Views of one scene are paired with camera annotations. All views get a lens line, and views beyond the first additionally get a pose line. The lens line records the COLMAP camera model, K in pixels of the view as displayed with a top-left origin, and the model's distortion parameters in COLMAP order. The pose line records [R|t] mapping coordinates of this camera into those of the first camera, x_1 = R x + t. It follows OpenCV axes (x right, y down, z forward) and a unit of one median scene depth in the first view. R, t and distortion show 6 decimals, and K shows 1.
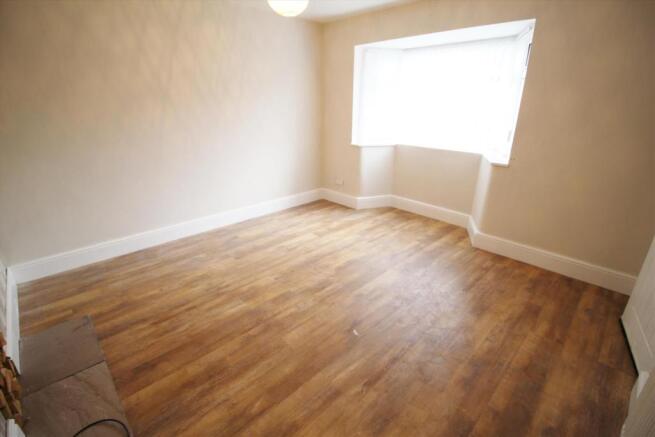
lens RADIAL K [[311.1, 0, 329.5], [0, 311.1, 218.0], [0, 0, 1]] dist [-0.008824, -0.005352]
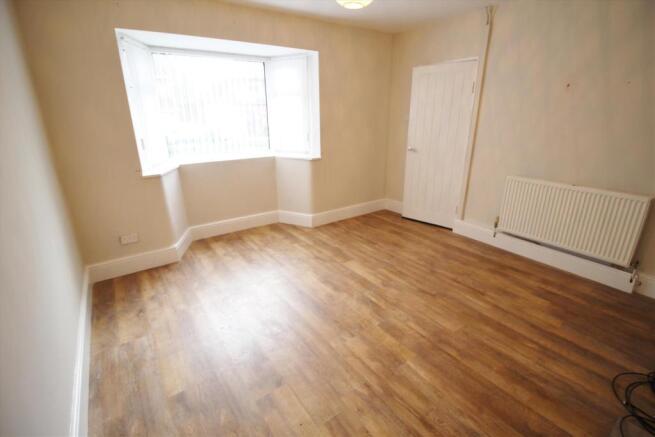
lens RADIAL K [[311.1, 0, 330.0], [0, 311.1, 214.9], [0, 0, 1]] dist [-0.008824, -0.005352]
pose [[0.131990, -0.318764, 0.938599, -0.865094], [0.350334, 0.900775, 0.256653, -0.318061], [-0.927278, 0.294948, 0.230567, 0.827140]]
